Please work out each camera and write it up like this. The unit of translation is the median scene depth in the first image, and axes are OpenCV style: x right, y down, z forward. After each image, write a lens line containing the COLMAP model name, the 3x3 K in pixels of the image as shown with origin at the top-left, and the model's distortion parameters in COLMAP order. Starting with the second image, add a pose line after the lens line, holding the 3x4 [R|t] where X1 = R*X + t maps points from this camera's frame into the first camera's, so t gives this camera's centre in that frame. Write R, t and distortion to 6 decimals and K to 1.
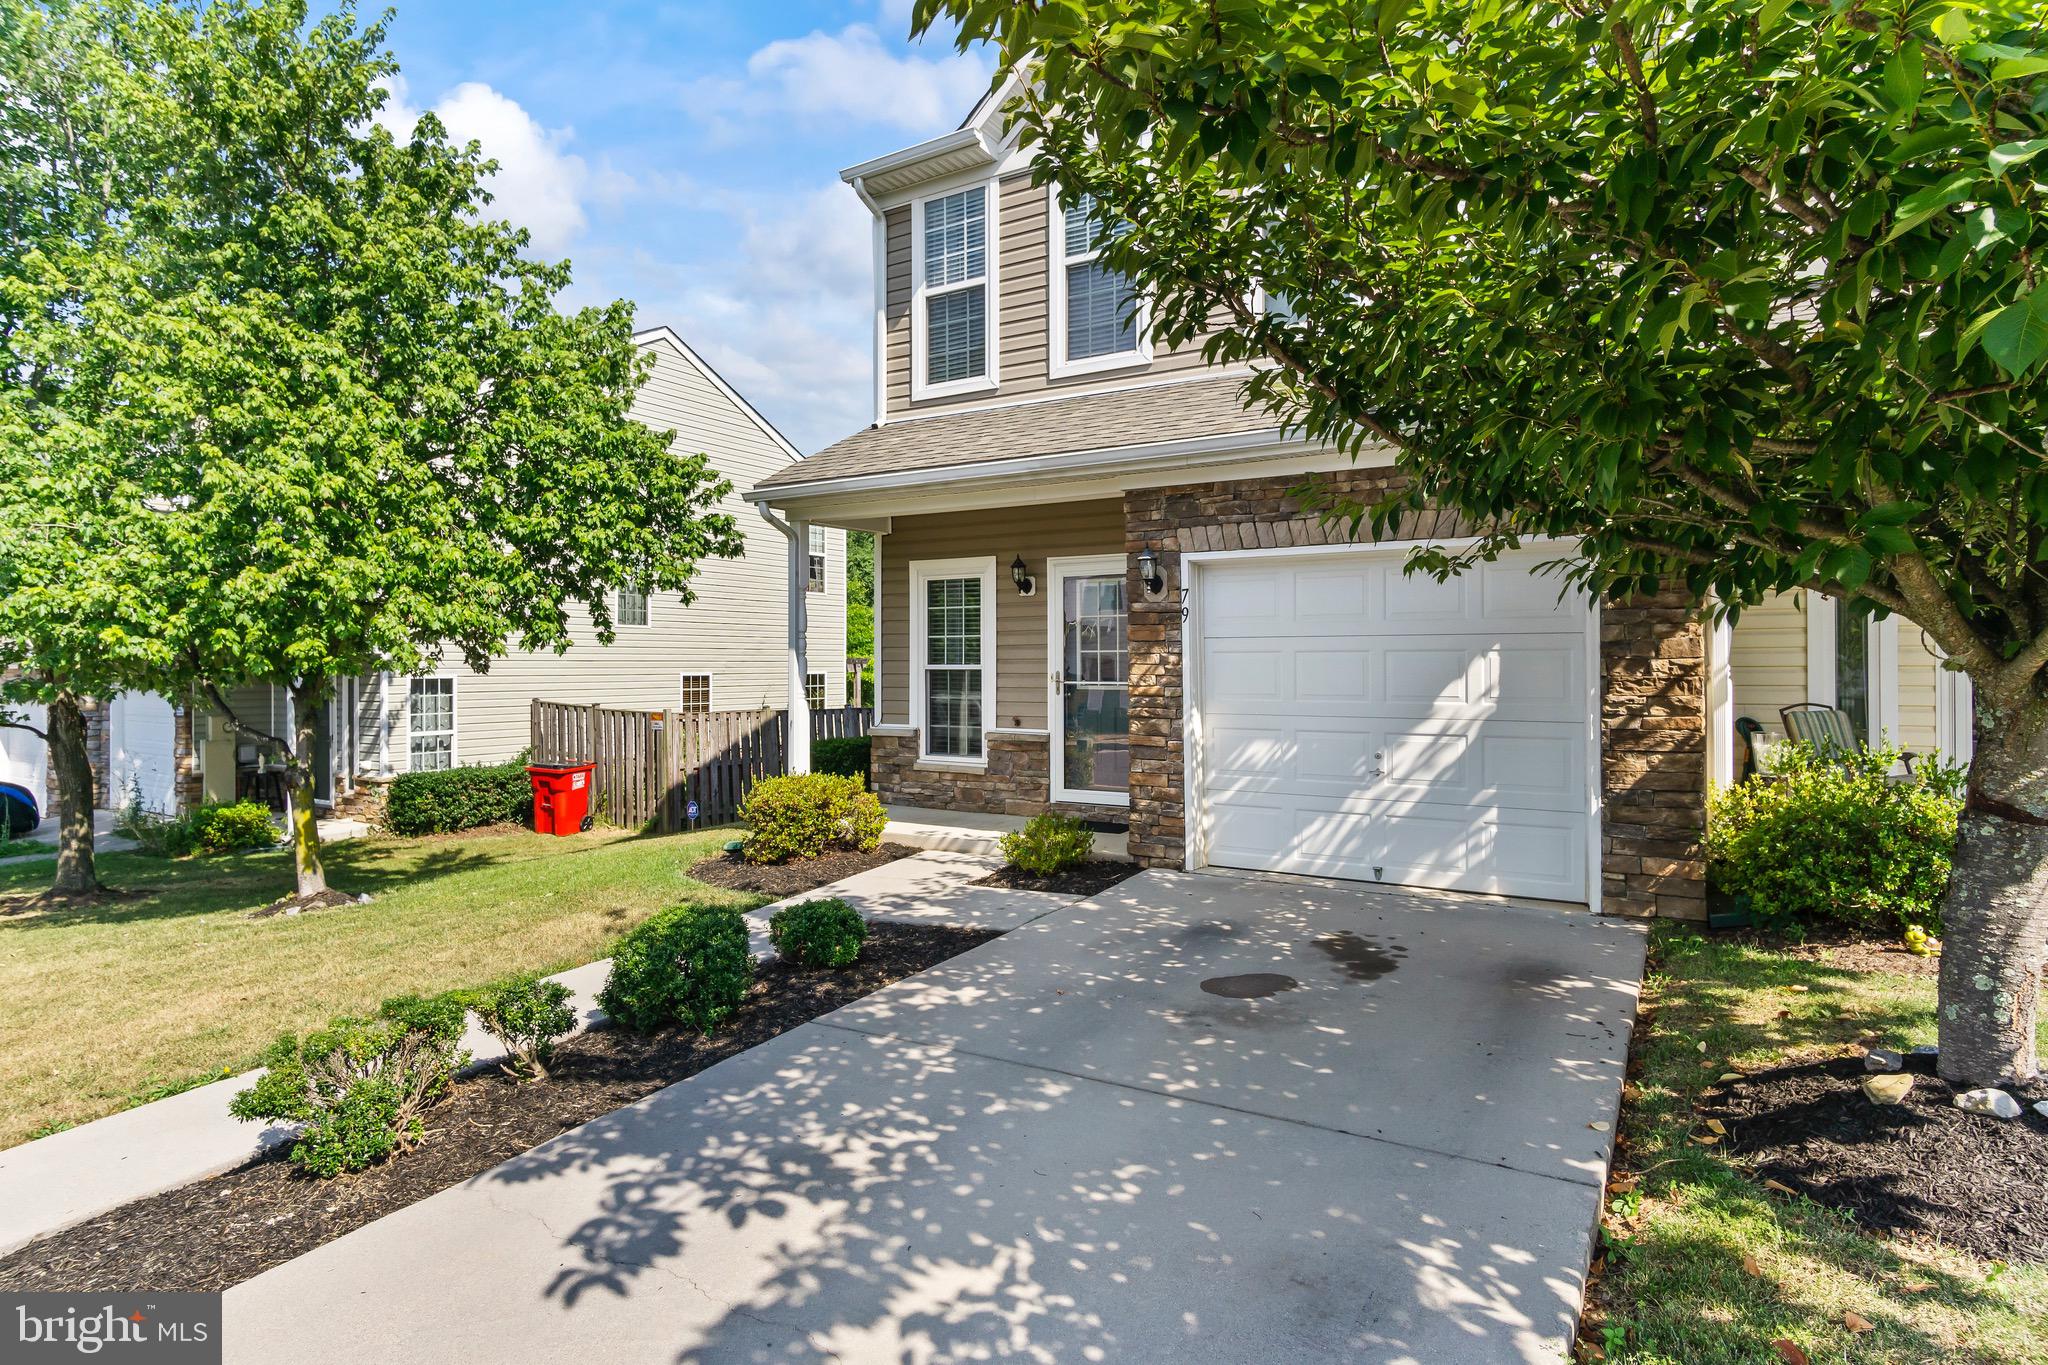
lens RADIAL K [[1070.5, 0, 1025.2], [0, 1070.5, 671.1], [0, 0, 1]] dist [-0.005232, -0.000253]
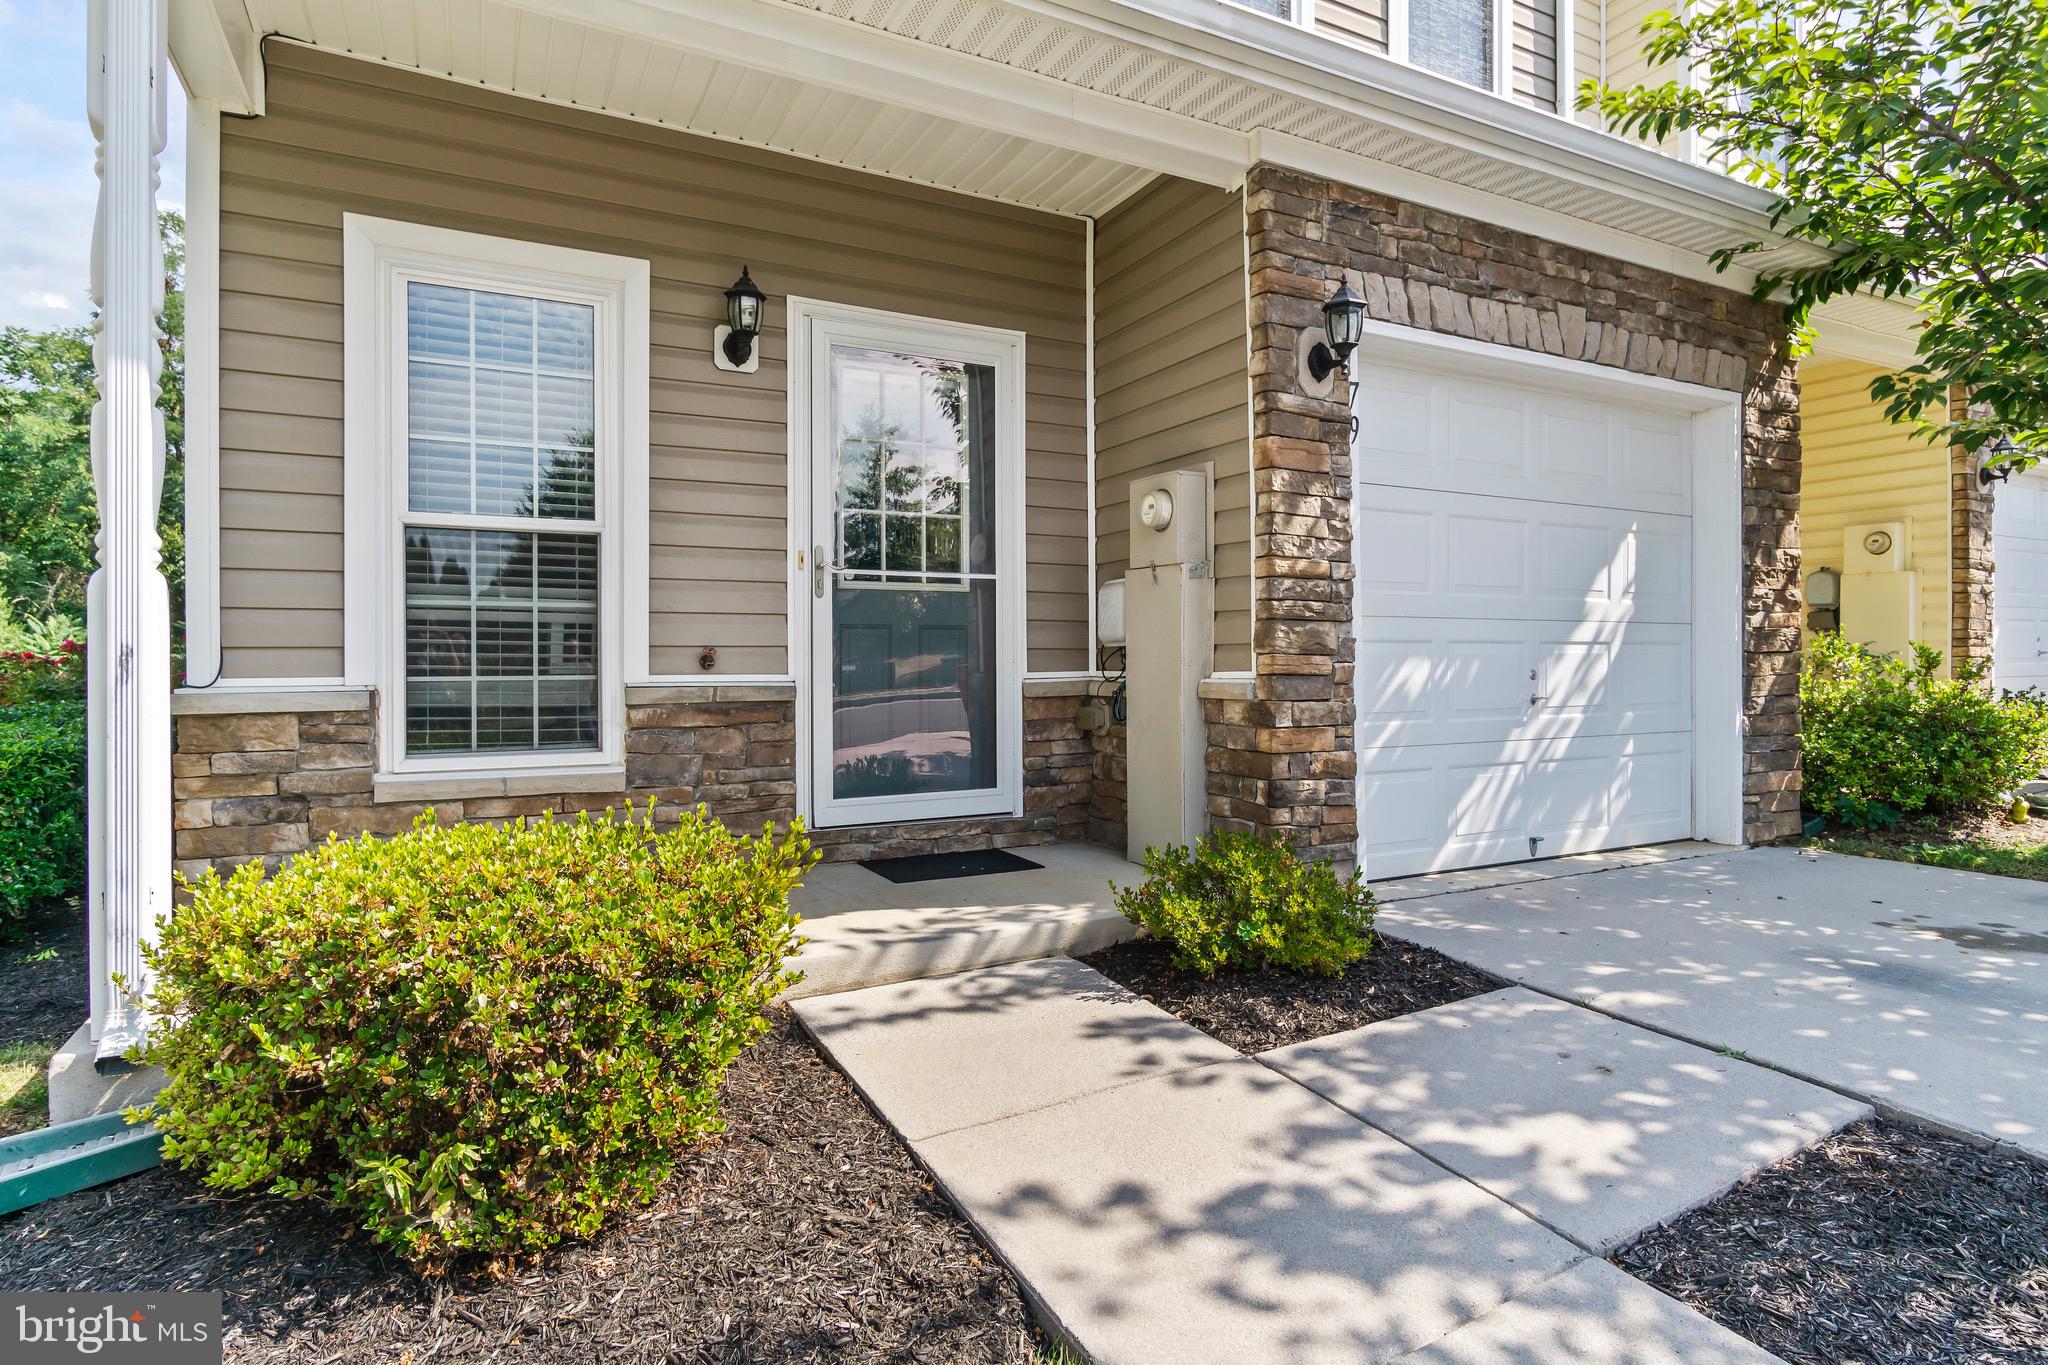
lens RADIAL K [[1070.5, 0, 1025.3], [0, 1070.5, 676.8], [0, 0, 1]] dist [-0.005232, -0.000253]
pose [[0.521713, -0.012303, 0.853032, -0.399253], [0.007161, 0.999924, 0.010042, 0.065664], [-0.853091, 0.000870, 0.521761, 0.856006]]
